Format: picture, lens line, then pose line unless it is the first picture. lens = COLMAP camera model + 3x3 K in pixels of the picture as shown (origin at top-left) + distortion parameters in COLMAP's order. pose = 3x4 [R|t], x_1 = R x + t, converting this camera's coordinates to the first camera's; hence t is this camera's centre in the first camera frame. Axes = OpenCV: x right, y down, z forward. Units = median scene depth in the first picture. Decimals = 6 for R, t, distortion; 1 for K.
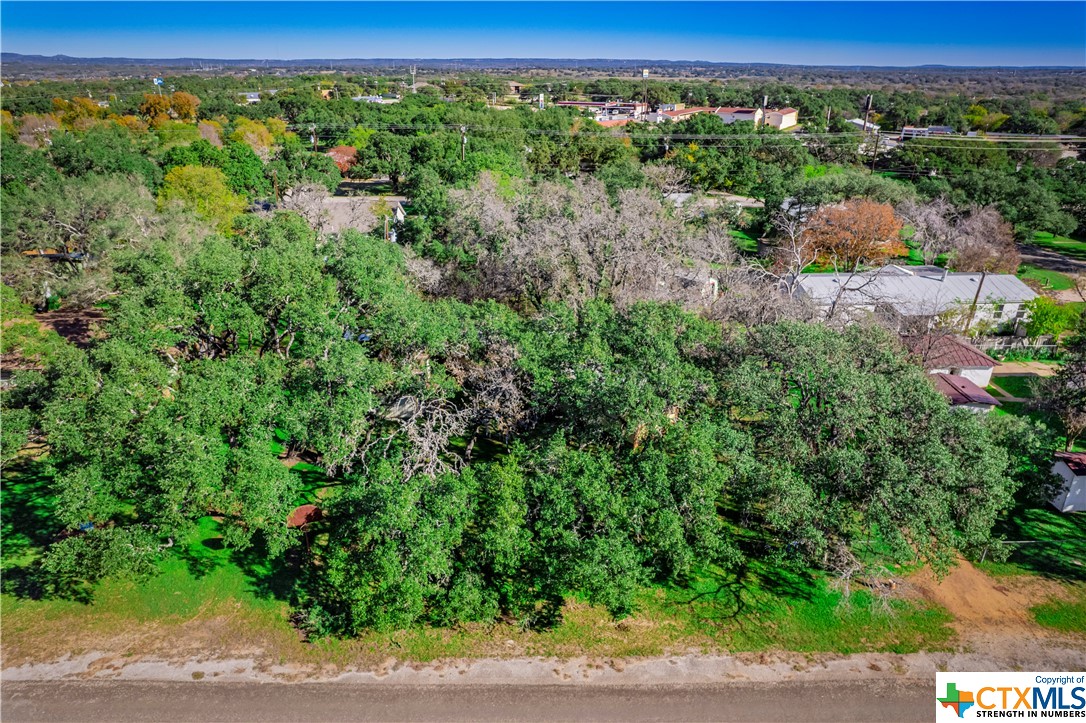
lens RADIAL K [[695.9, 0, 544.0], [0, 695.9, 362.3], [0, 0, 1]] dist [-0.078781, 0.075802]
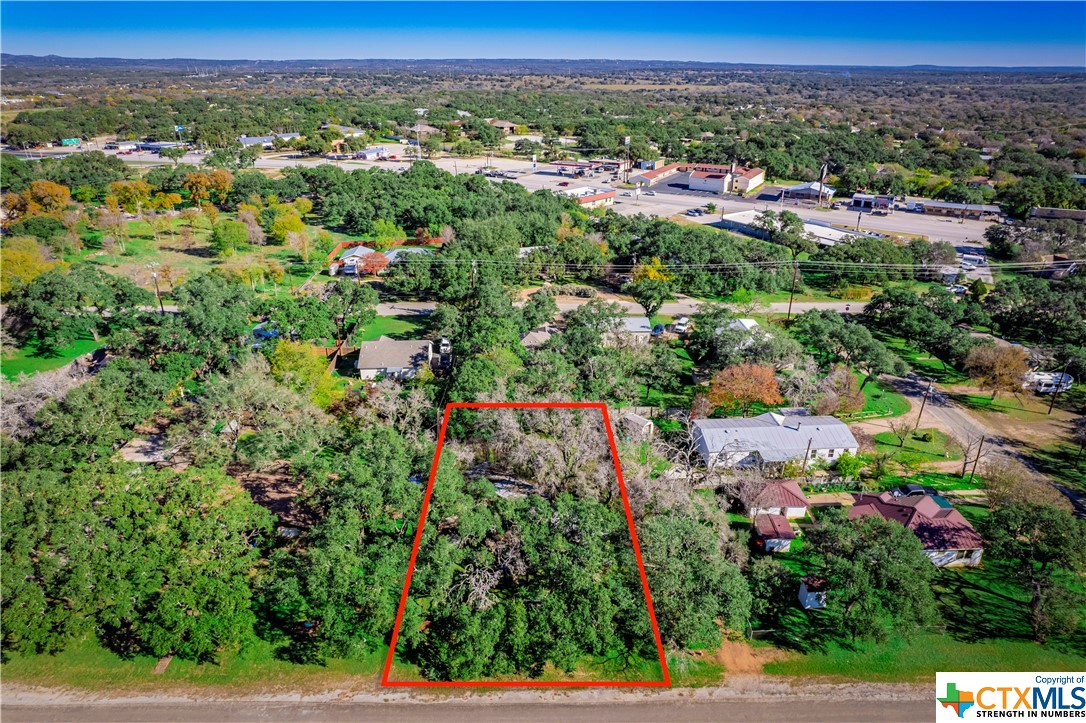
lens RADIAL K [[695.9, 0, 542.8], [0, 695.9, 358.3], [0, 0, 1]] dist [-0.078781, 0.075802]
pose [[0.999969, -0.003899, 0.006805, 0.011405], [0.003927, 0.999984, -0.004063, -0.559775], [-0.006789, 0.004090, 0.999969, -1.078959]]
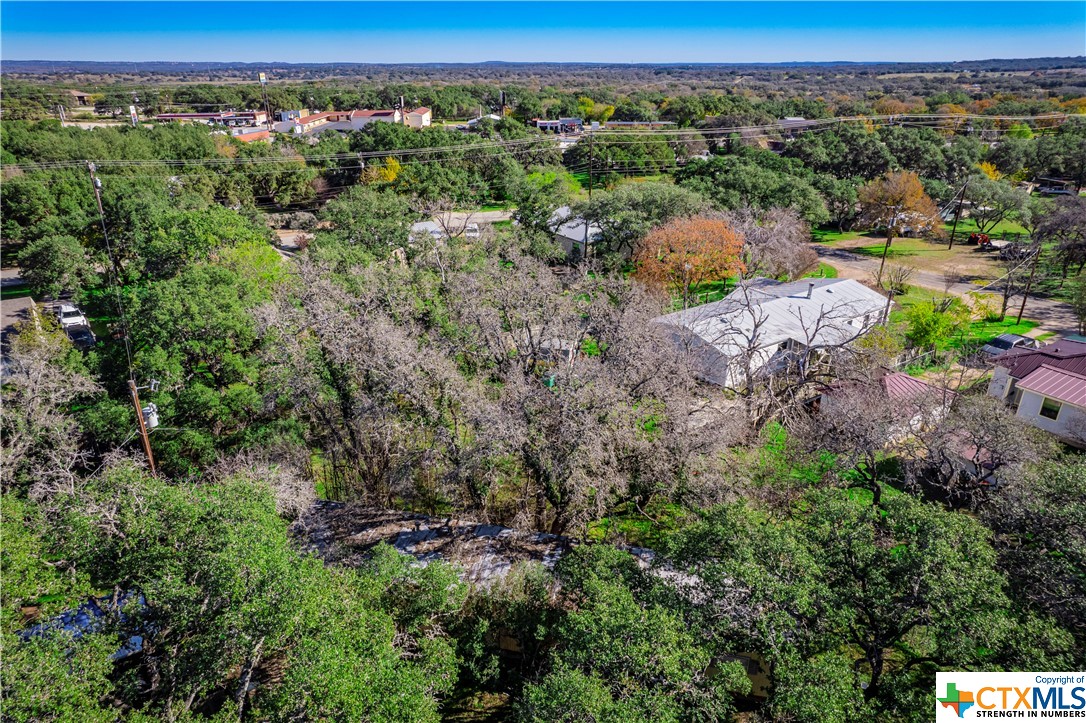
lens RADIAL K [[695.9, 0, 543.3], [0, 695.9, 364.3], [0, 0, 1]] dist [-0.078781, 0.075802]
pose [[0.853387, -0.214843, 0.474946, -0.356105], [0.213552, 0.975242, 0.057441, -0.327260], [-0.475528, 0.052406, 0.878138, 0.742433]]
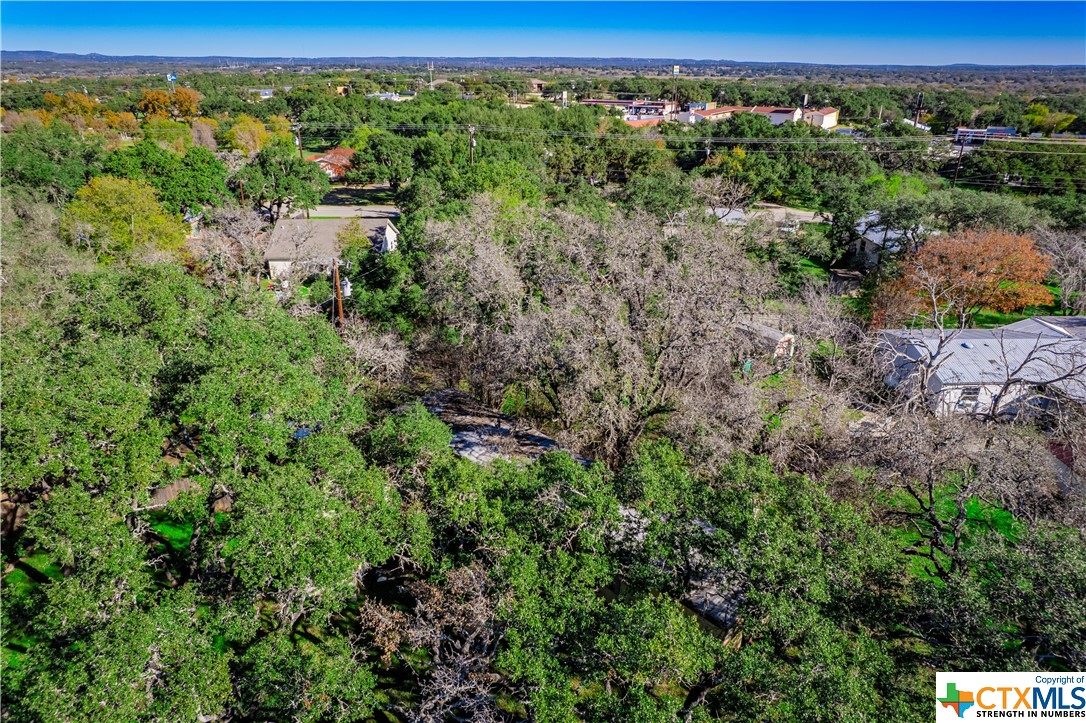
lens RADIAL K [[695.9, 0, 545.1], [0, 695.9, 359.3], [0, 0, 1]] dist [-0.078781, 0.075802]
pose [[0.999533, 0.013481, -0.027438, 0.001554], [-0.013537, 0.999907, -0.001847, -0.196629], [0.027411, 0.002218, 0.999622, 0.544588]]
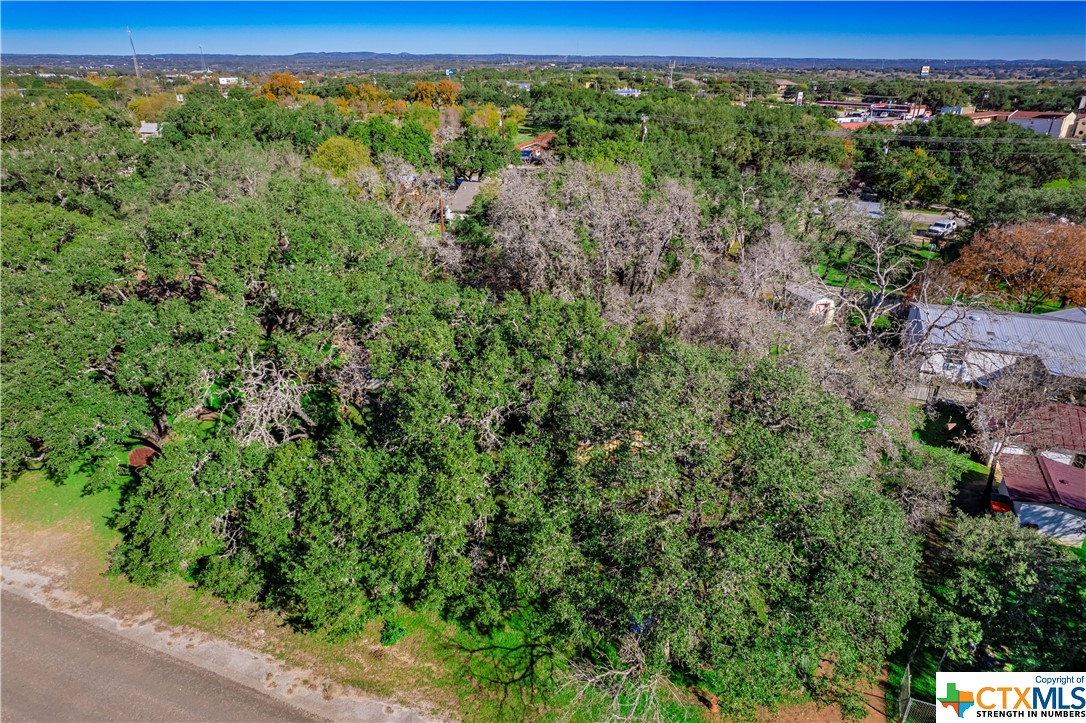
lens RADIAL K [[695.9, 0, 546.6], [0, 695.9, 358.8], [0, 0, 1]] dist [-0.078781, 0.075802]
pose [[0.926497, 0.151145, -0.344614, 0.503001], [-0.151752, 0.988093, 0.025384, -0.038922], [0.344347, 0.028778, 0.938401, 0.216340]]
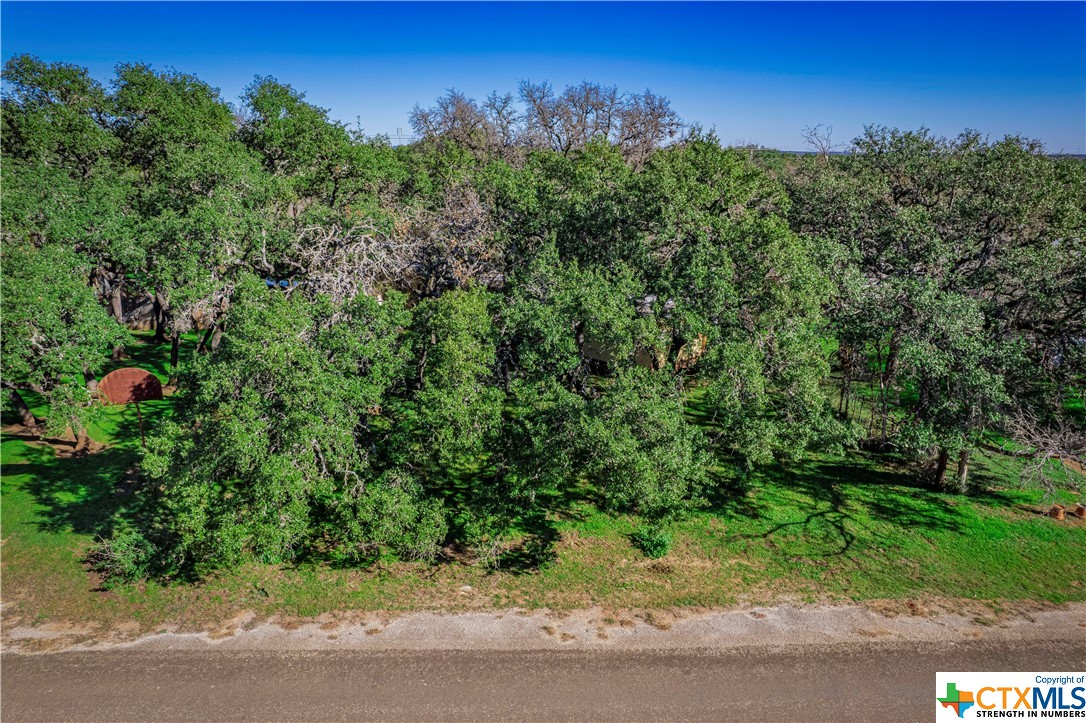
lens RADIAL K [[695.9, 0, 543.3], [0, 695.9, 364.0], [0, 0, 1]] dist [-0.078781, 0.075802]
pose [[0.999817, -0.005969, 0.018155, 0.004865], [0.007829, 0.994532, -0.104142, 0.245993], [-0.017434, 0.104265, 0.994397, 0.362198]]
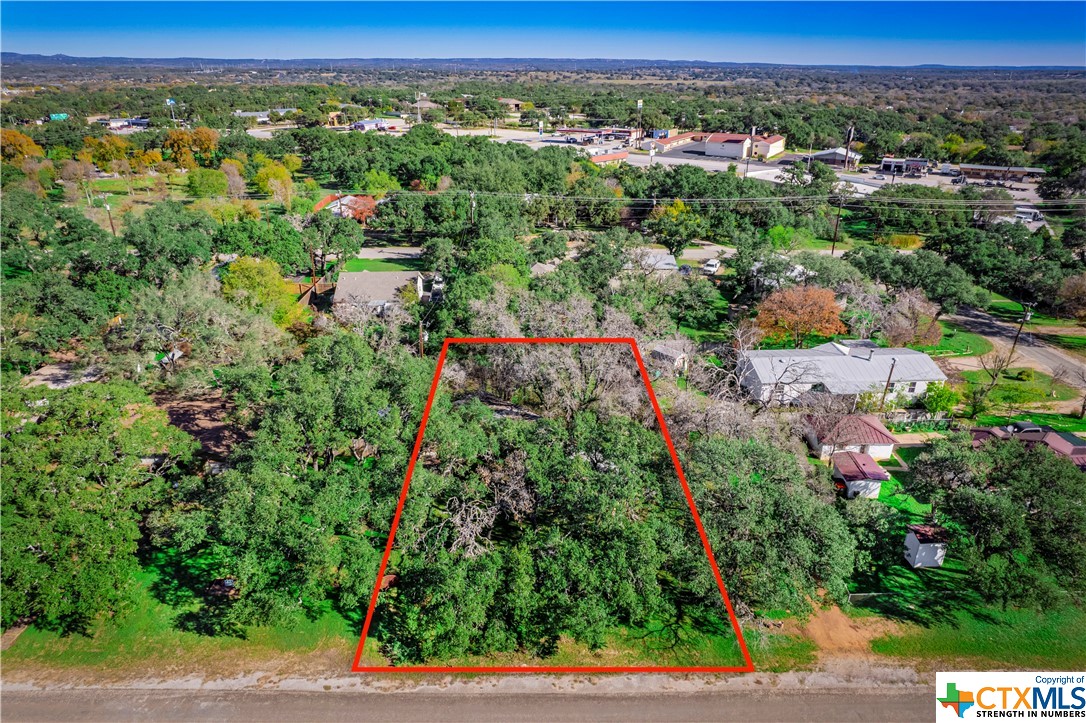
lens RADIAL K [[695.9, 0, 543.6], [0, 695.9, 359.2], [0, 0, 1]] dist [-0.078781, 0.075802]
pose [[0.999999, -0.000406, 0.000920, -0.005930], [0.000409, 0.999996, -0.002880, -0.240120], [-0.000918, 0.002880, 0.999995, -0.473225]]
